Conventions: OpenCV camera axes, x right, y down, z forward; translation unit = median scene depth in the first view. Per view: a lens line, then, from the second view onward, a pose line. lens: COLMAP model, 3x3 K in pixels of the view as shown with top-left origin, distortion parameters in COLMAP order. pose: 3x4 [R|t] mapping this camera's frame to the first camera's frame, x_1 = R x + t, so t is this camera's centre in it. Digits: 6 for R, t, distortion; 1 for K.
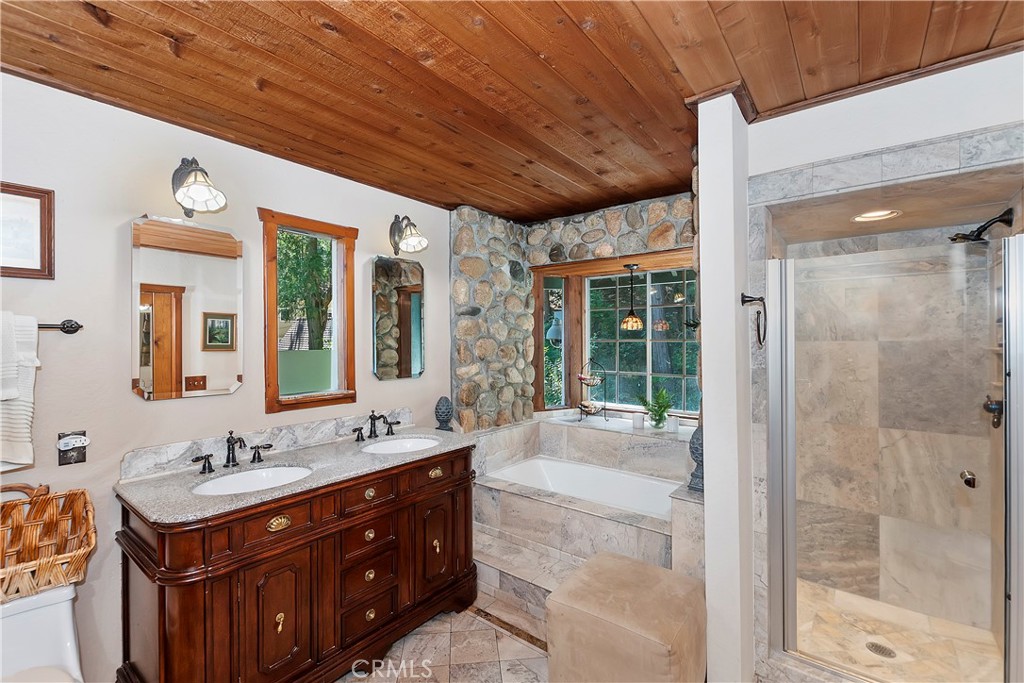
lens RADIAL K [[446.8, 0, 509.6], [0, 446.8, 343.2], [0, 0, 1]] dist [-0.008268, 0.001721]
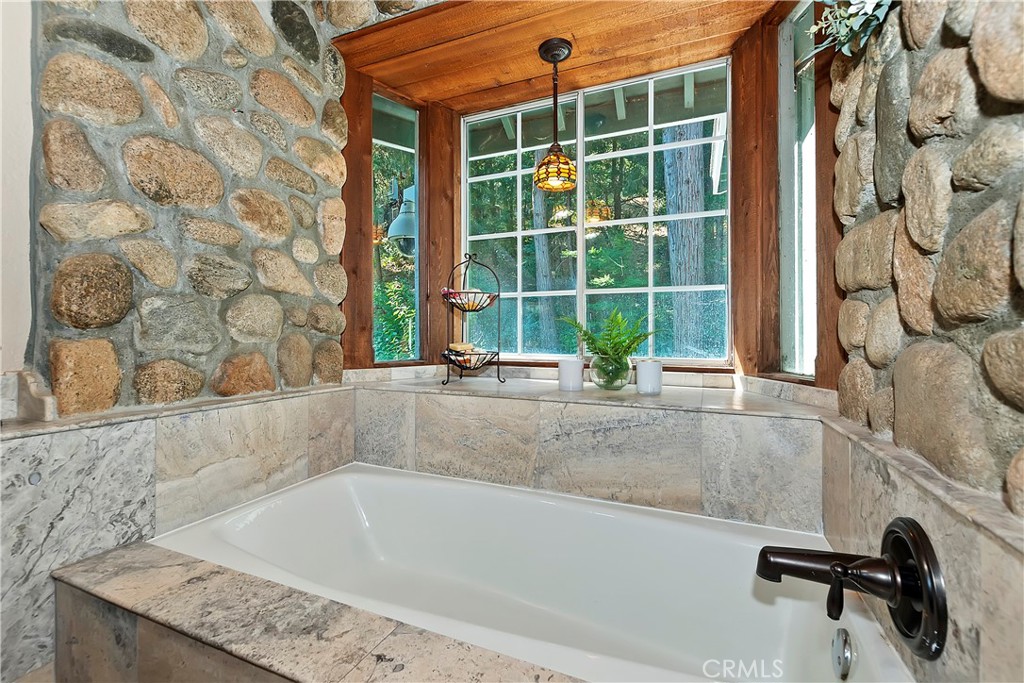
lens RADIAL K [[446.8, 0, 508.9], [0, 446.8, 337.0], [0, 0, 1]] dist [-0.008268, 0.001721]
pose [[0.965919, 0.005022, 0.258795, 0.103351], [-0.003992, 0.999982, -0.004504, 0.130757], [-0.258813, 0.003317, 0.965922, 0.548964]]
